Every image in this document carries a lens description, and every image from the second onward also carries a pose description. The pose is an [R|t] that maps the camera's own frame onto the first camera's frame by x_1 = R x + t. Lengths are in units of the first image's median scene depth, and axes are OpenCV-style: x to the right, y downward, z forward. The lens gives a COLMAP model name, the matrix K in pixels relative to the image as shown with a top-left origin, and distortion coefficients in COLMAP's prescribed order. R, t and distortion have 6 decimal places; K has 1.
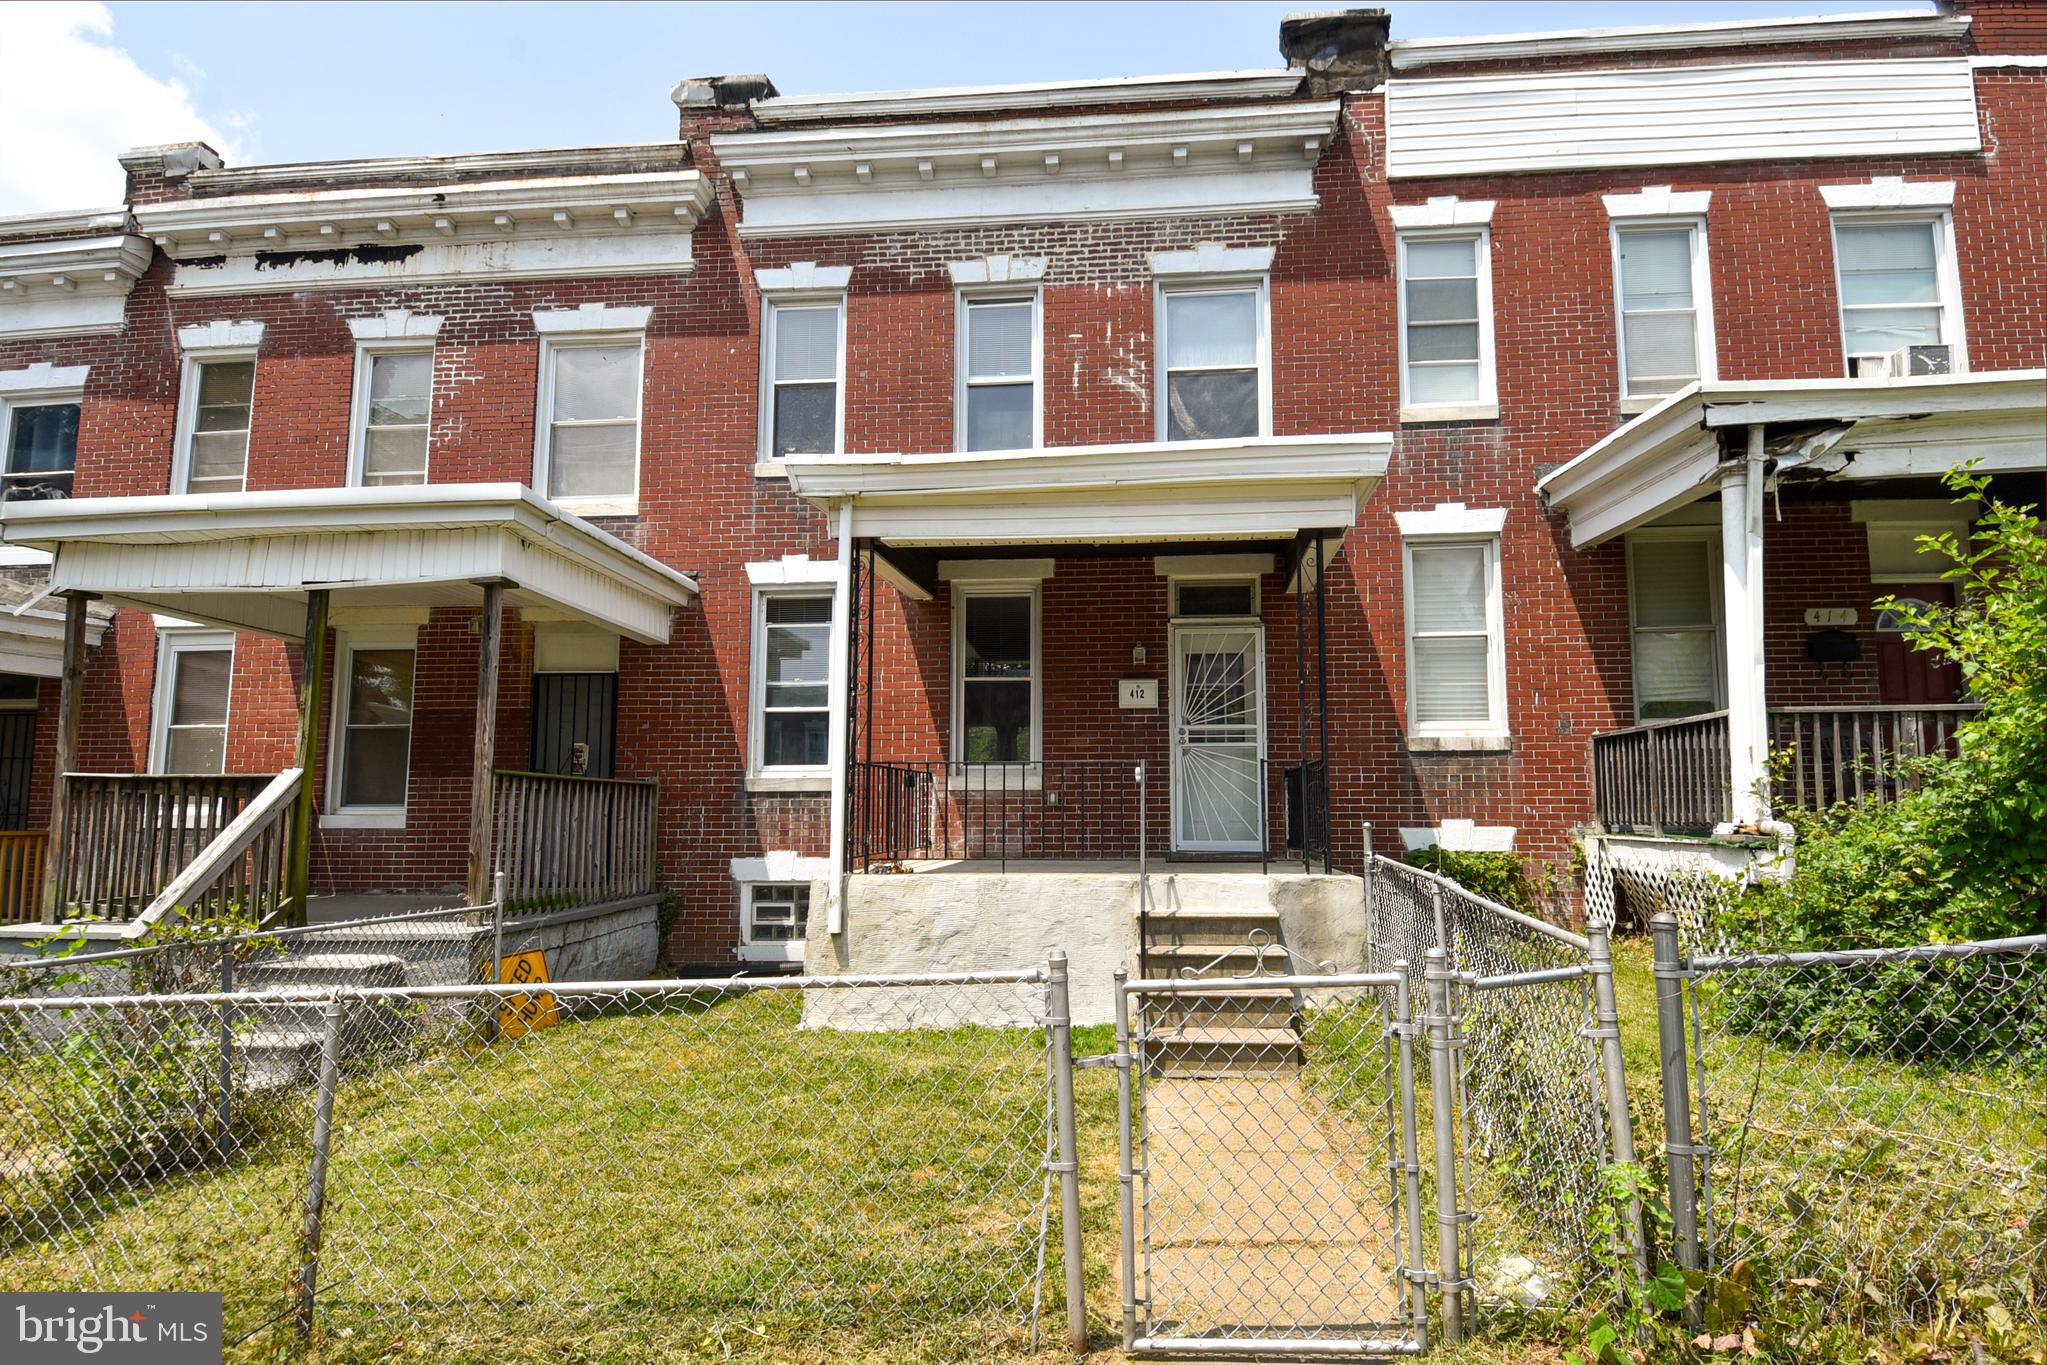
lens RADIAL K [[1097.5, 0, 1032.8], [0, 1097.5, 692.5], [0, 0, 1]] dist [0.030650, -0.037318]
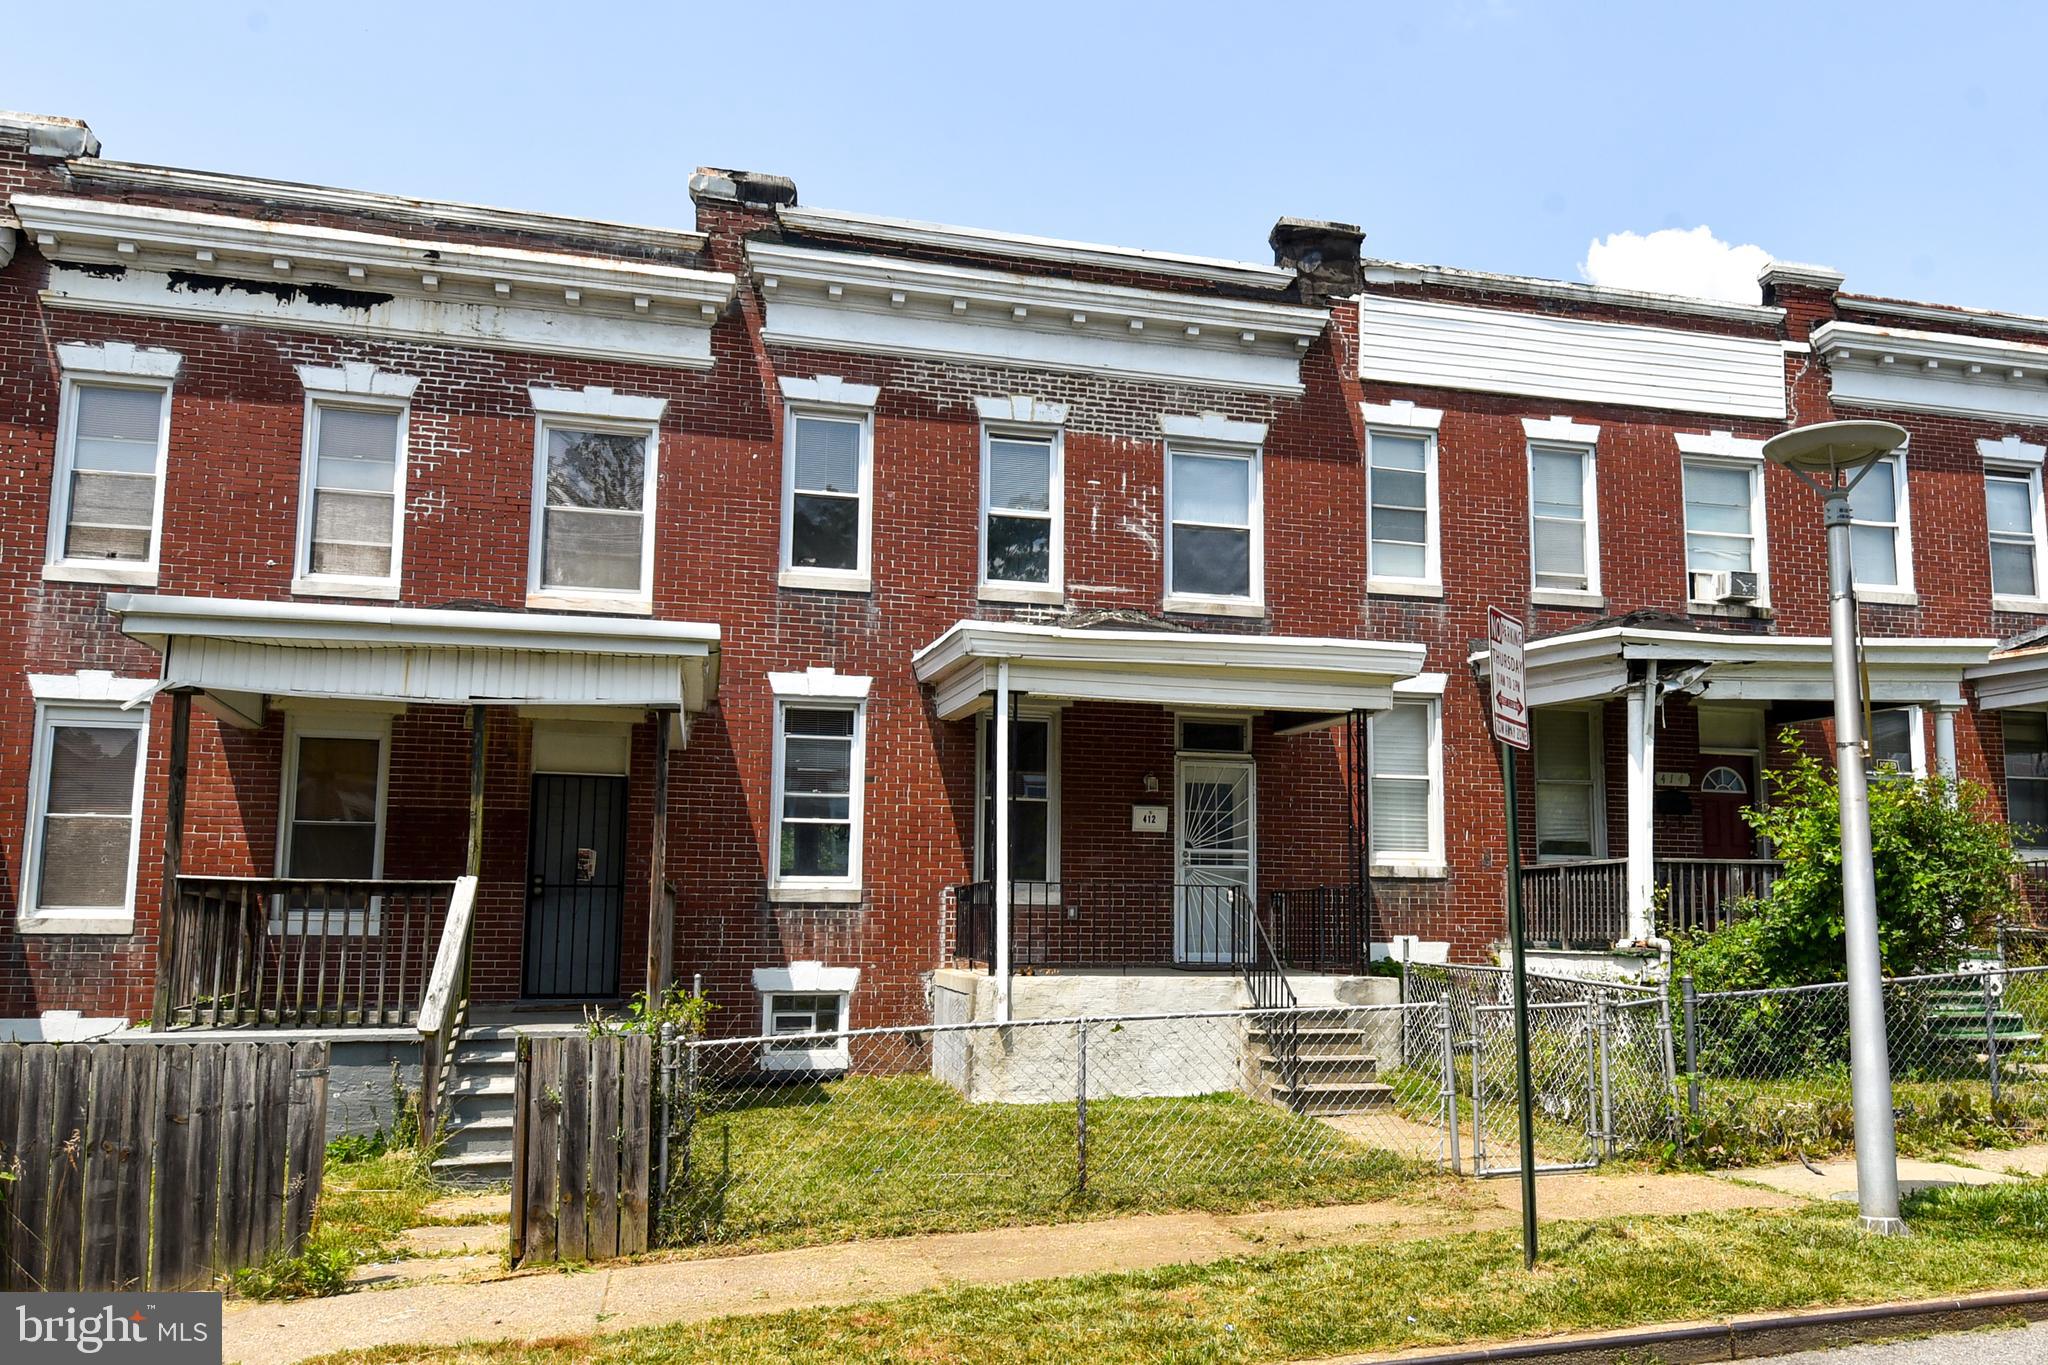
lens RADIAL K [[1711.7, 0, 1024.4], [0, 1711.7, 685.8], [0, 0, 1]] dist [0.012074, -0.009188]
pose [[0.945938, 0.055497, 0.319565, -0.558470], [-0.045782, 0.998235, -0.037838, -0.059567], [-0.321101, 0.021162, 0.946808, -0.570370]]
